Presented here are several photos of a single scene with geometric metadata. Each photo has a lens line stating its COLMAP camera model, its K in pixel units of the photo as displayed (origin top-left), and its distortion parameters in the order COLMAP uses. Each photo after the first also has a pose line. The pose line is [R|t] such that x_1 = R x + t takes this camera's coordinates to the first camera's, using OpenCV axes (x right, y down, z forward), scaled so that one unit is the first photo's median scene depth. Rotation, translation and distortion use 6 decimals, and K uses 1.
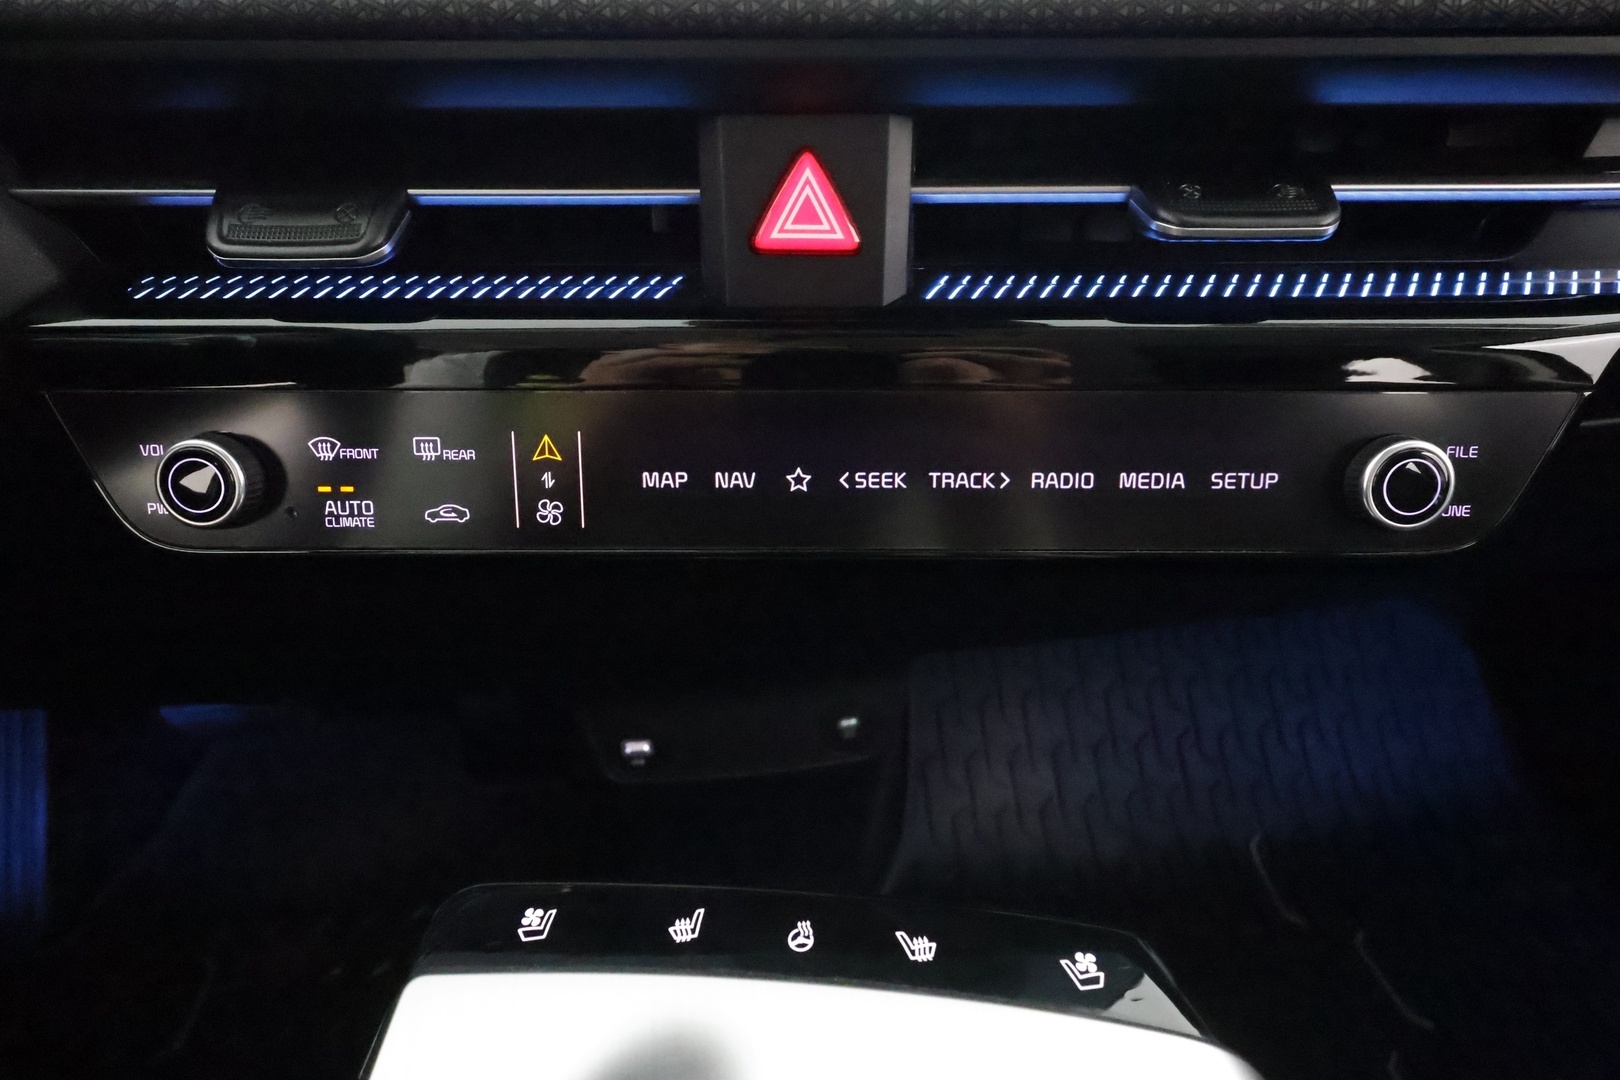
lens RADIAL K [[988.7, 0, 817.2], [0, 988.7, 540.2], [0, 0, 1]] dist [-0.002904, -0.002637]
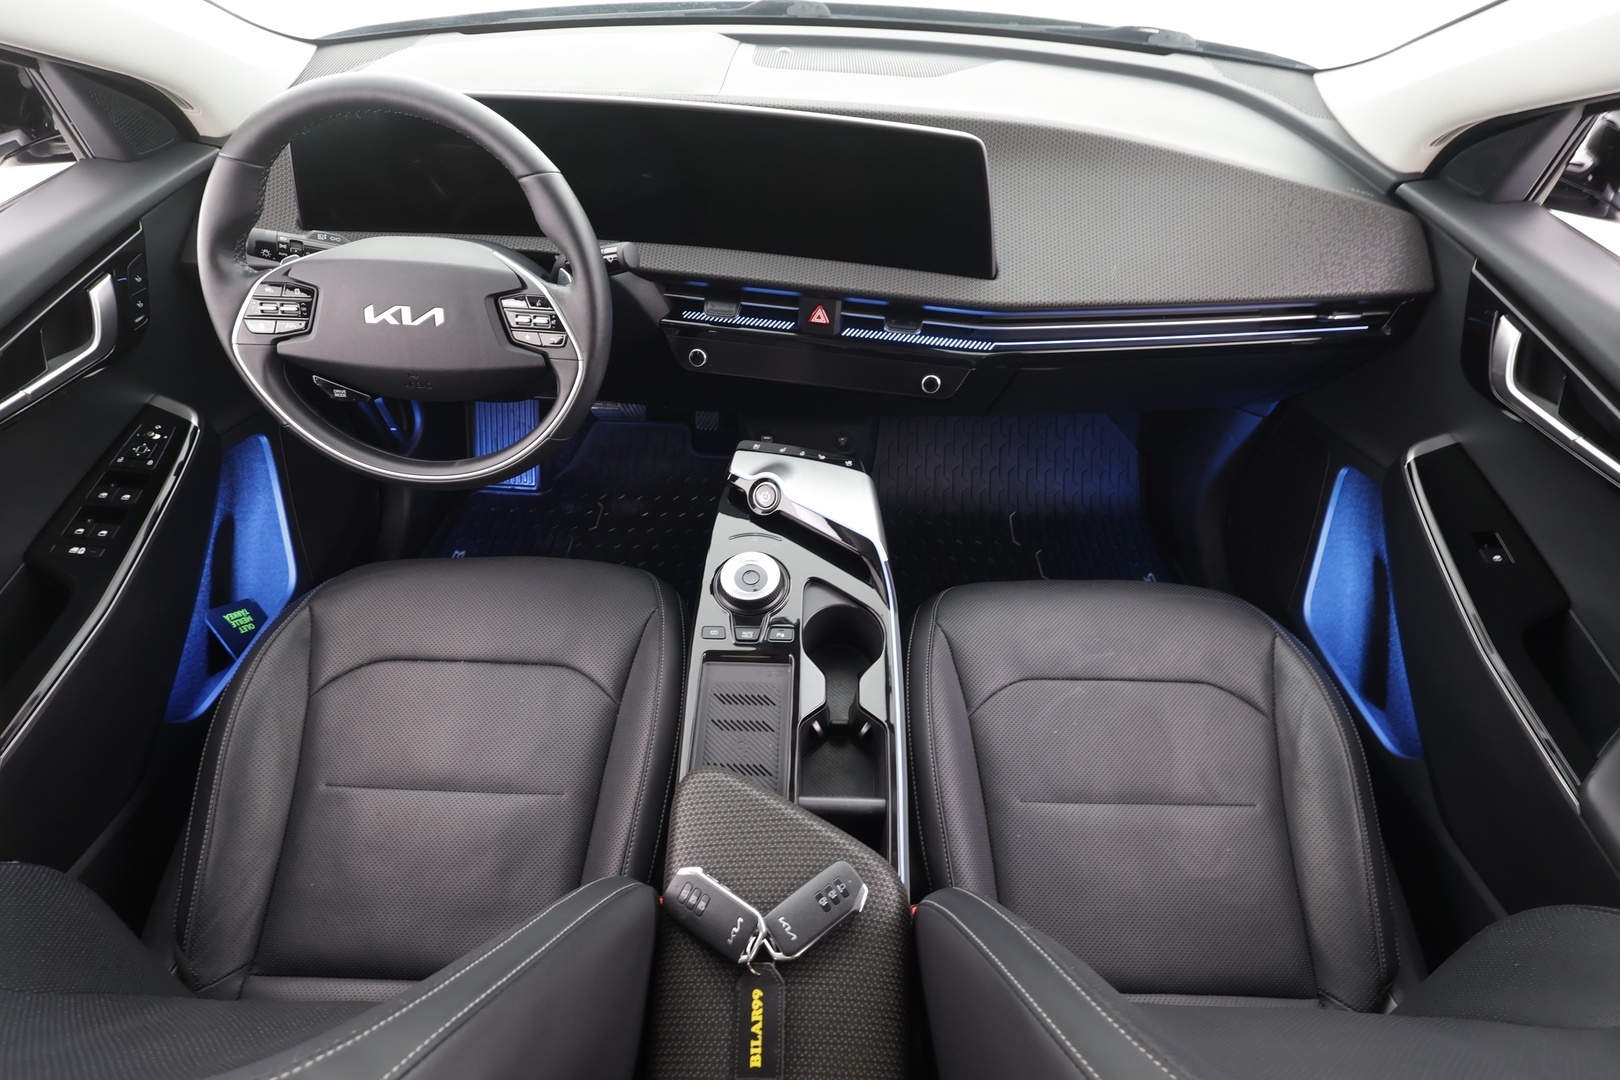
lens RADIAL K [[748.3, 0, 809.7], [0, 748.3, 546.4], [0, 0, 1]] dist [-0.003427, -0.000086]
pose [[0.988153, 0.130206, -0.081240, 0.390502], [-0.103735, 0.956777, 0.271691, -0.229962], [0.113104, -0.260045, 0.958949, -2.872329]]
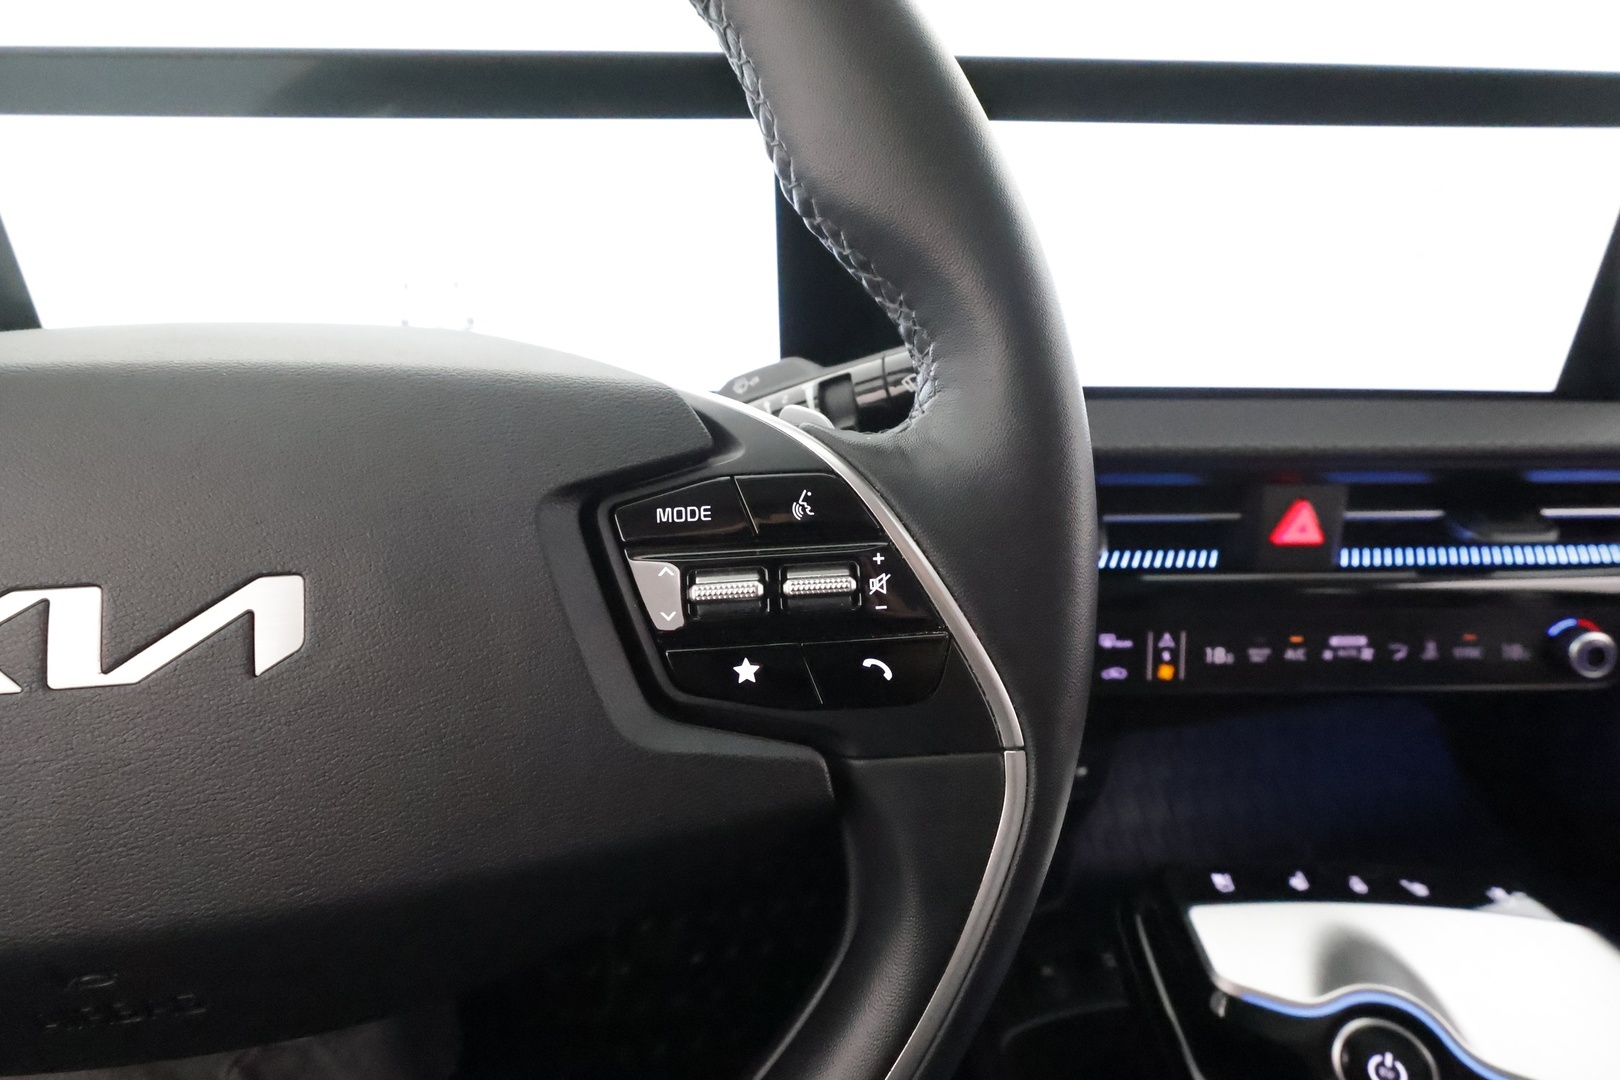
lens RADIAL K [[748.3, 0, 805.3], [0, 748.3, 552.2], [0, 0, 1]] dist [-0.003427, -0.000086]
pose [[0.999638, -0.011568, 0.024298, -1.047671], [0.013827, 0.995384, -0.094972, -0.138011], [-0.023087, 0.095274, 0.995183, -0.517251]]
